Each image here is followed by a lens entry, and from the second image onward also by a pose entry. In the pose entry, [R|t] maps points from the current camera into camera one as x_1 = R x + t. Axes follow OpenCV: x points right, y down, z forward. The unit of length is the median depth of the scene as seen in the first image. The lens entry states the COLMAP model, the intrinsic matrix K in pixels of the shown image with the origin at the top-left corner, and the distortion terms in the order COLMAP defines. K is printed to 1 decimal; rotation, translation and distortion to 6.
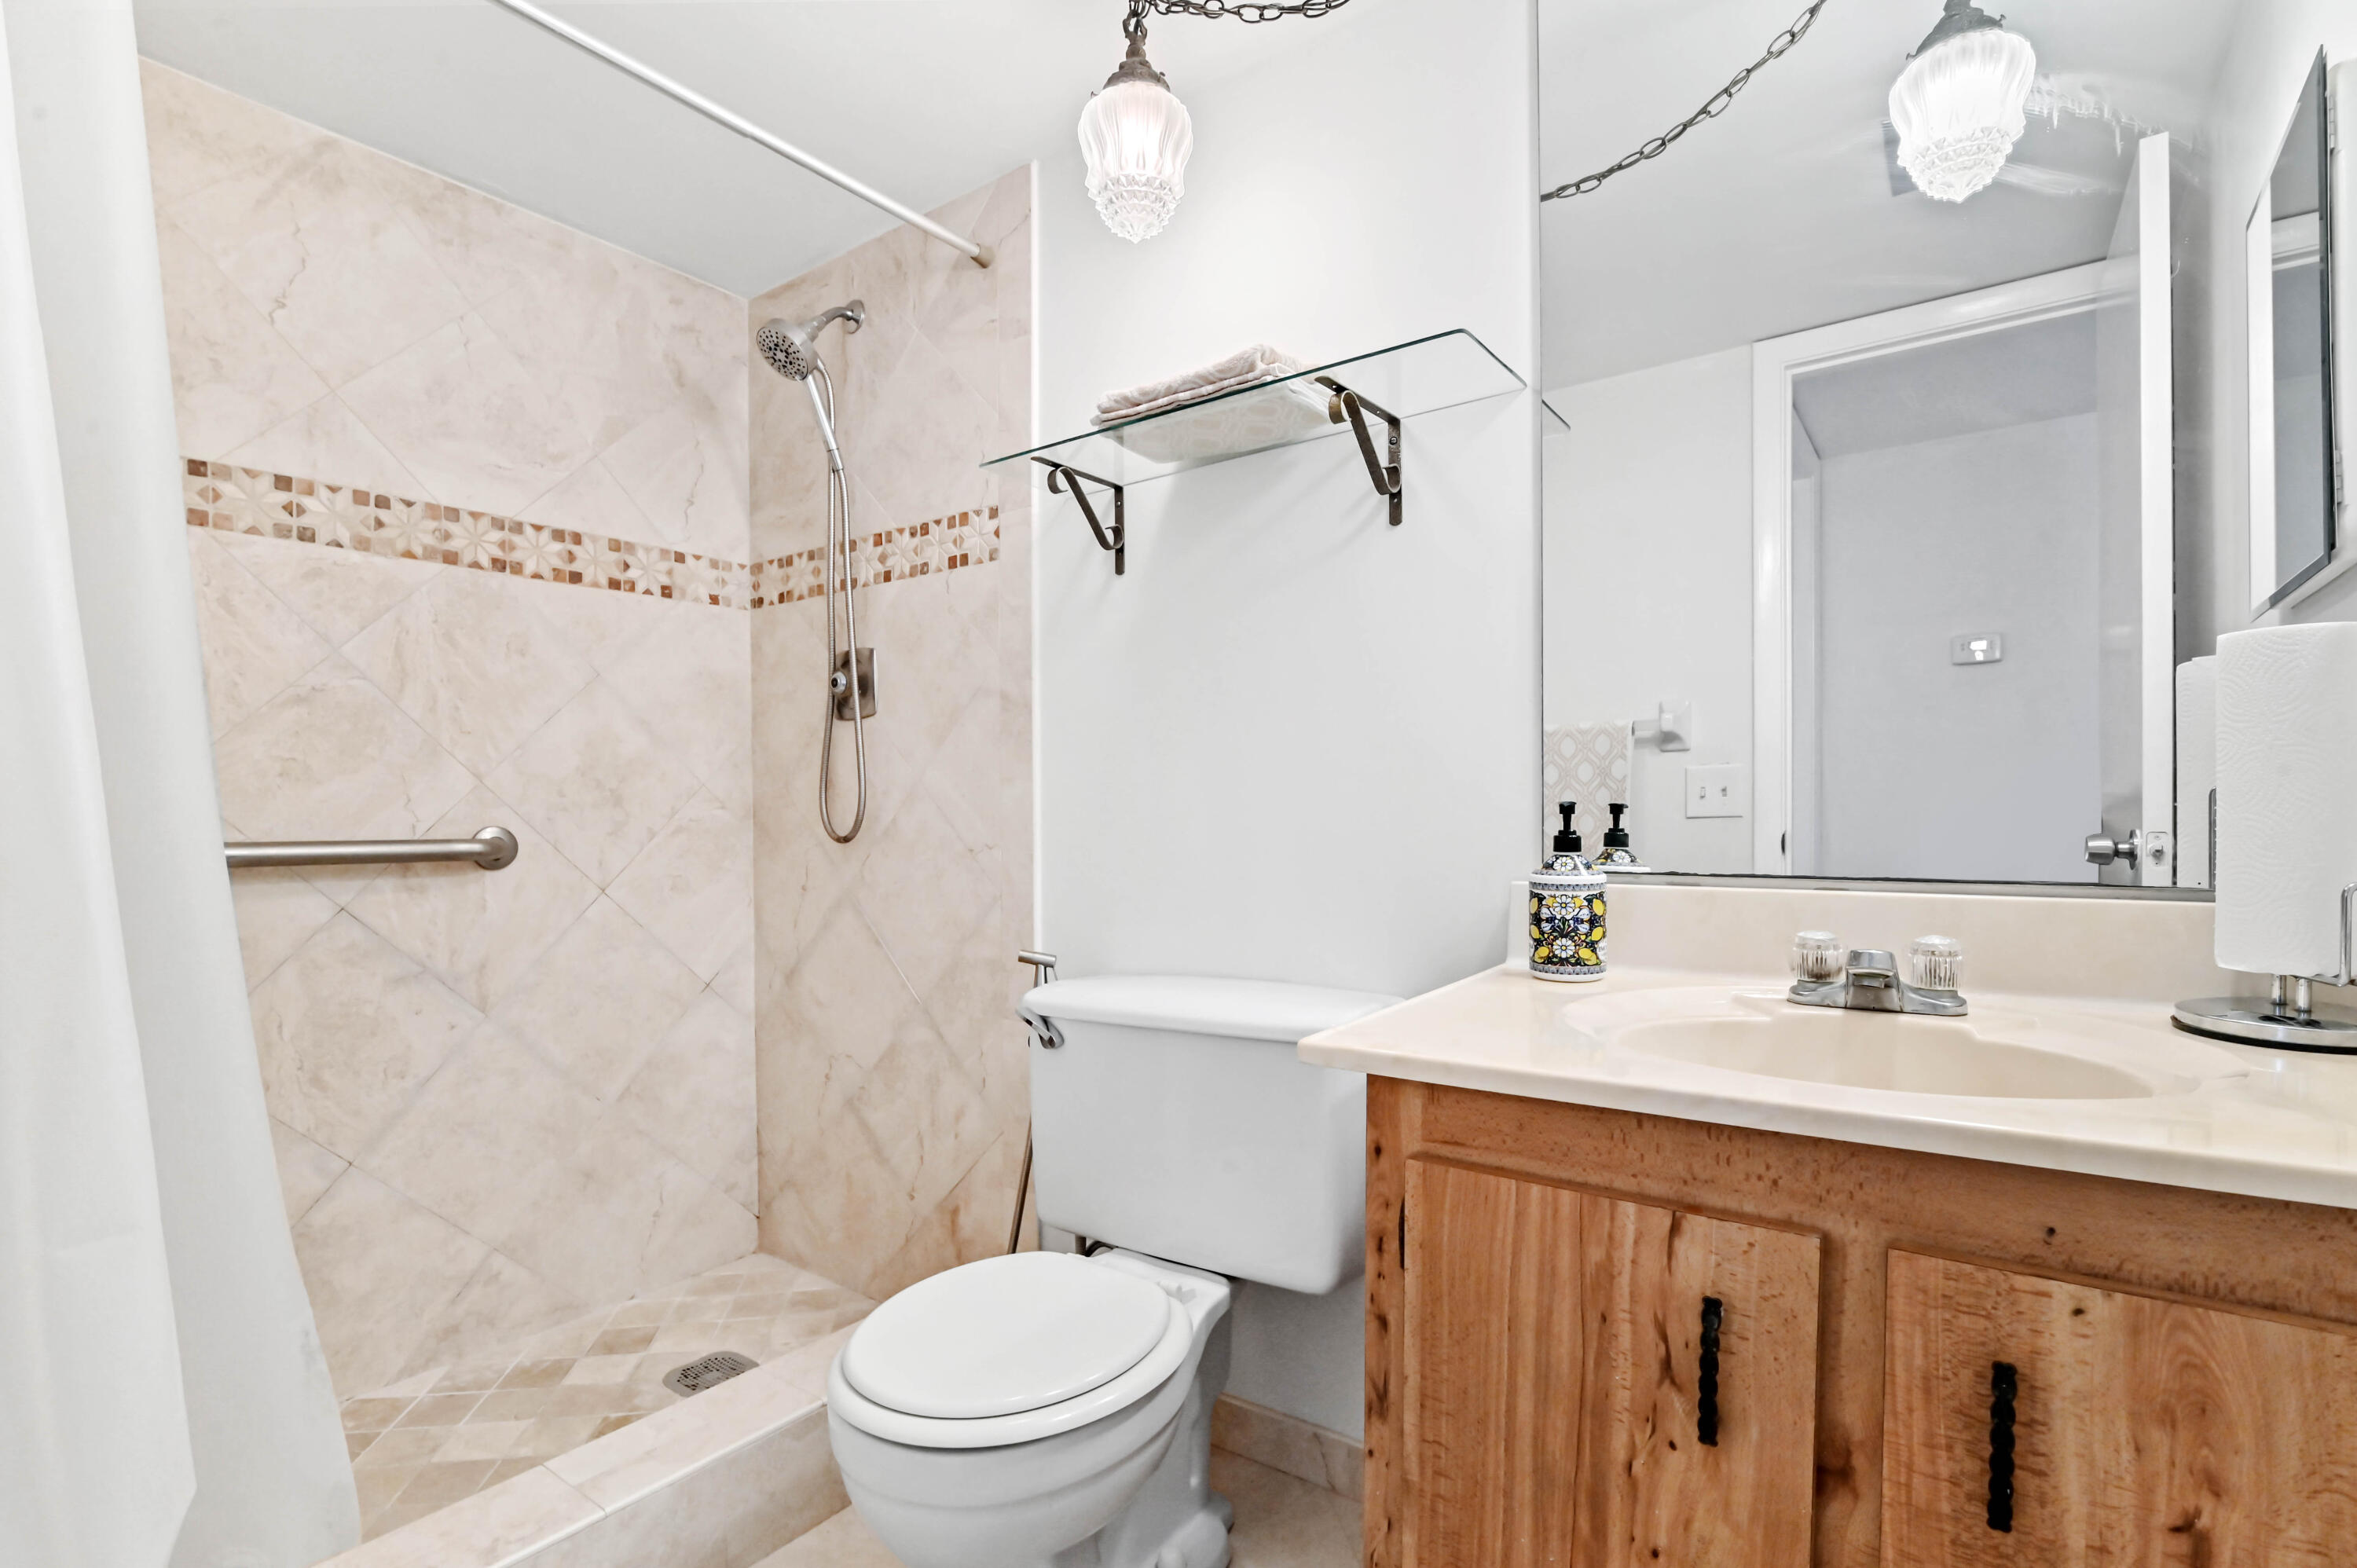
lens RADIAL K [[1086.7, 0, 1173.5], [0, 1086.7, 767.0], [0, 0, 1]] dist [-0.017423, -0.000068]
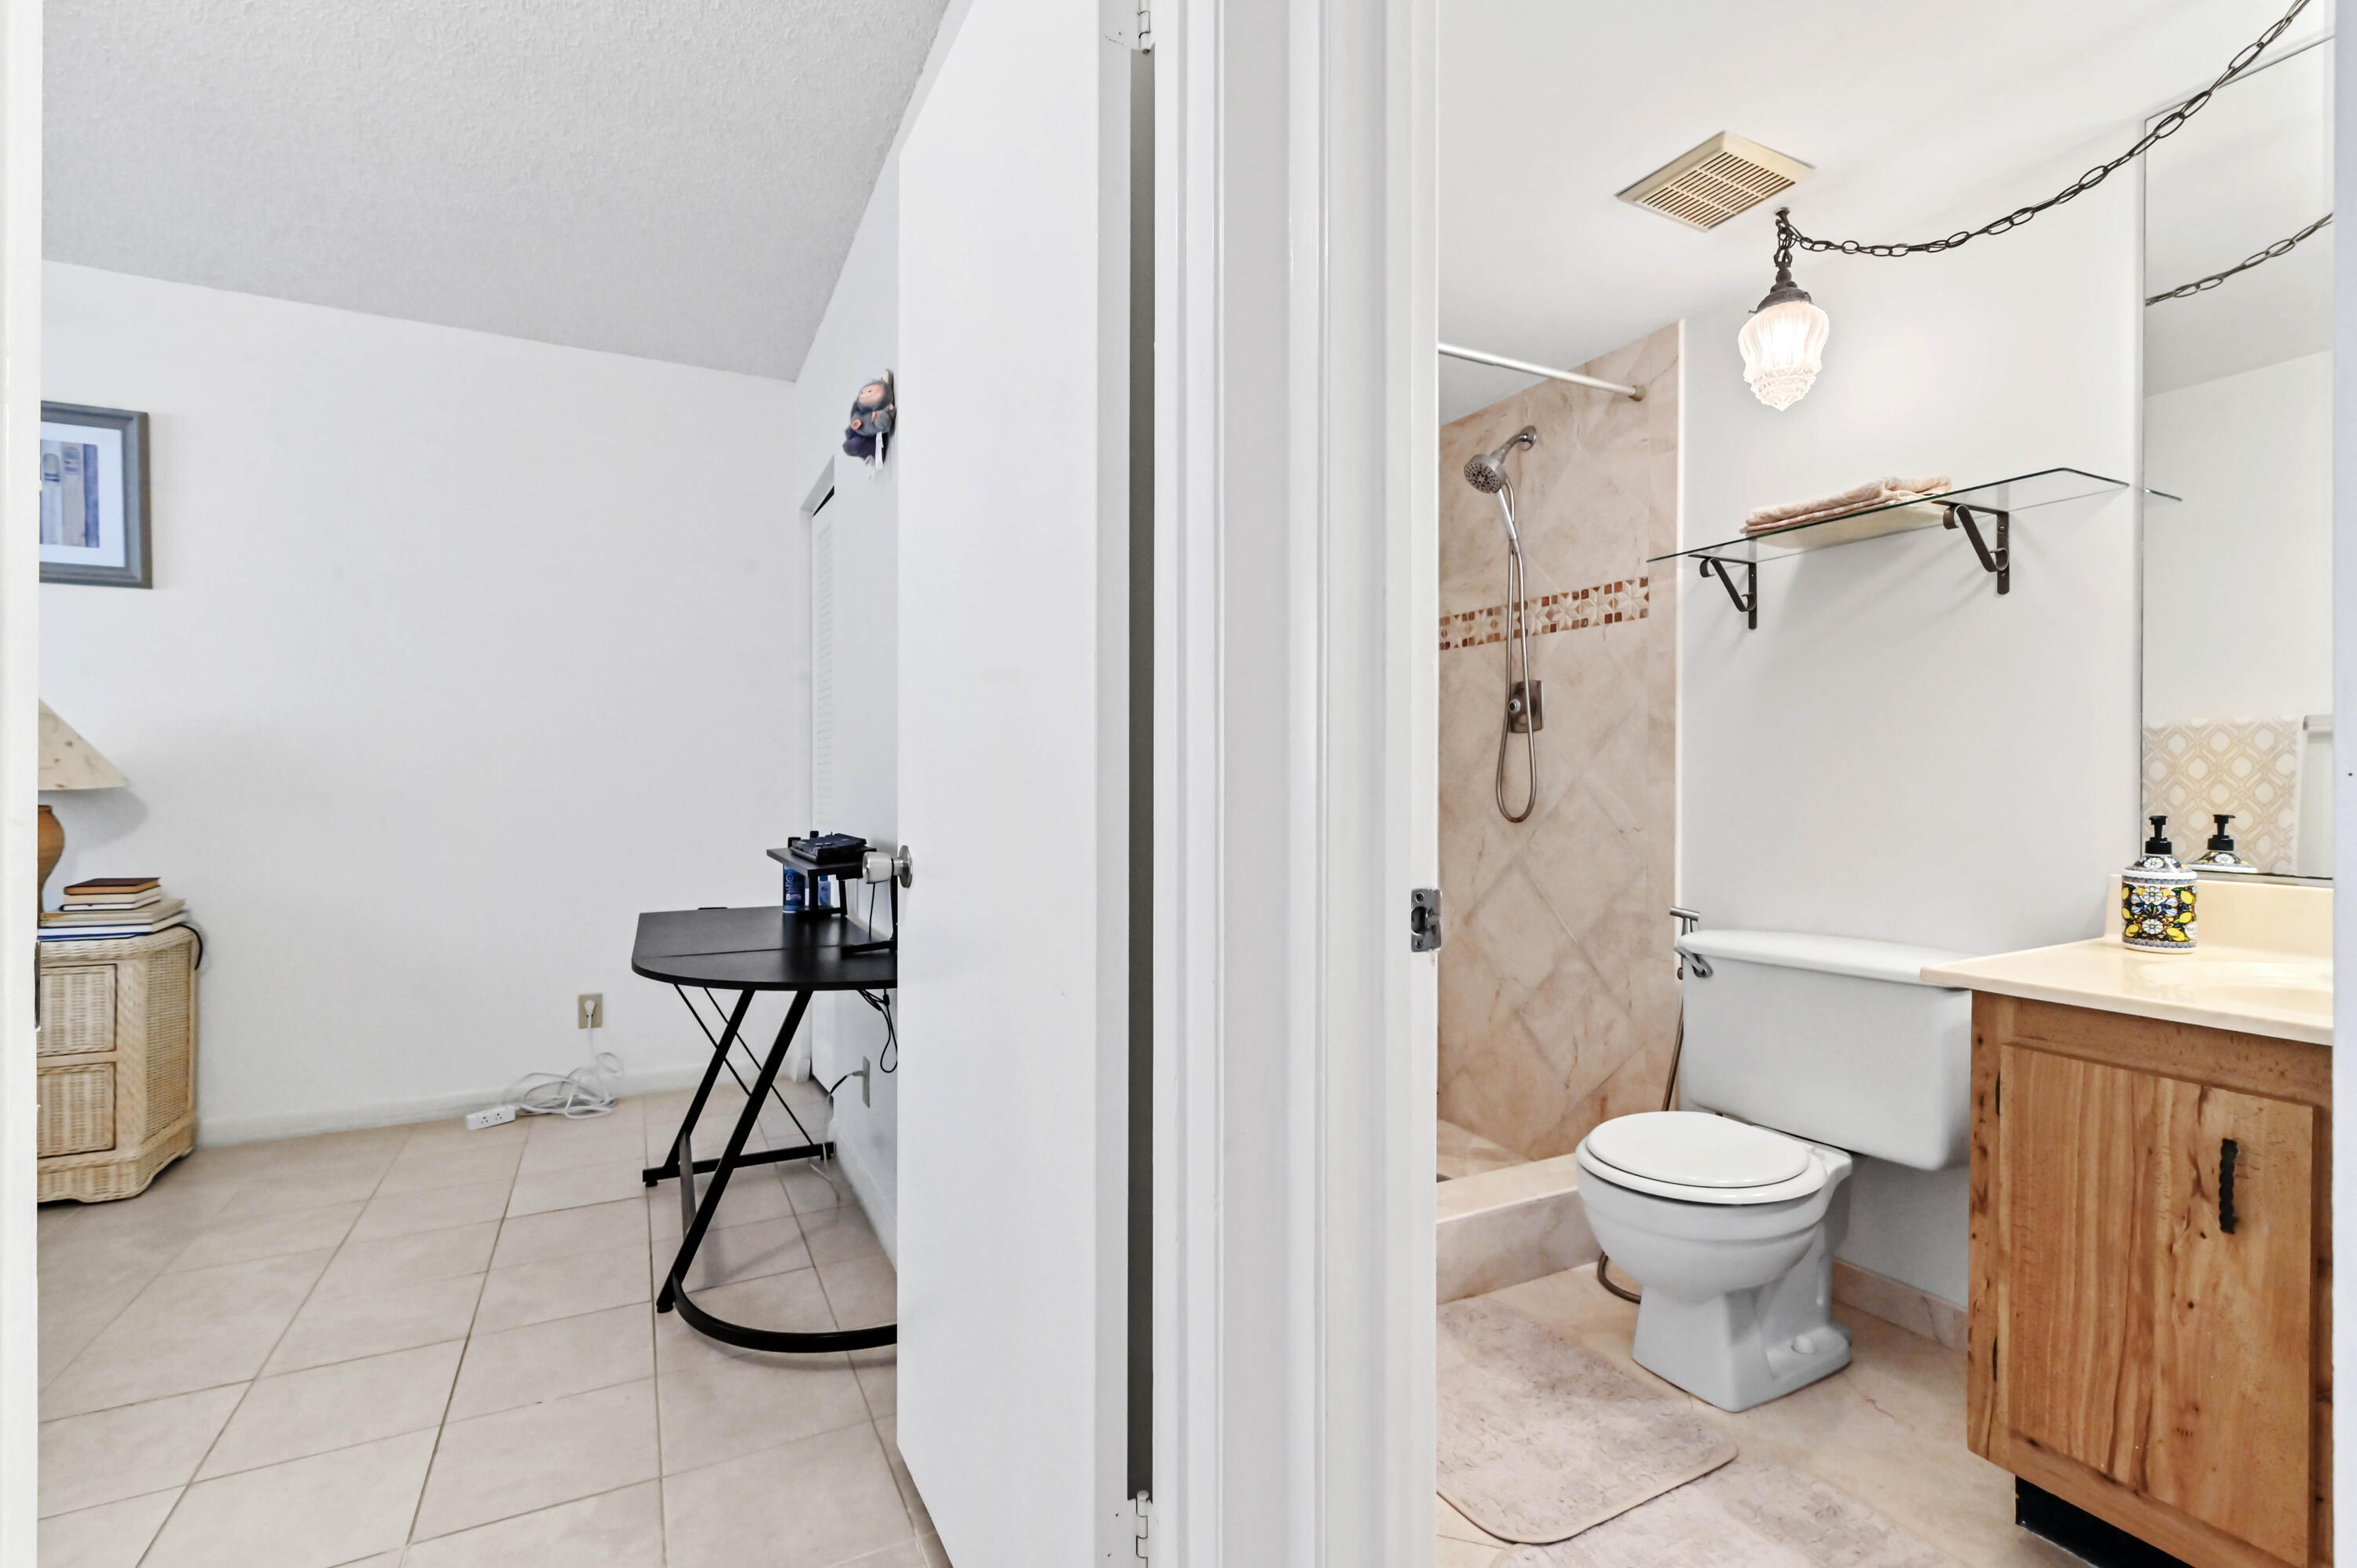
lens RADIAL K [[1087.2, 0, 1220.0], [0, 1087.2, 759.1], [0, 0, 1]] dist [0.001999, 0.000939]
pose [[0.908145, 0.003231, -0.418644, -0.099541], [0.007680, 0.999673, 0.024374, -0.066621], [0.418586, -0.025350, 0.907823, -0.575988]]
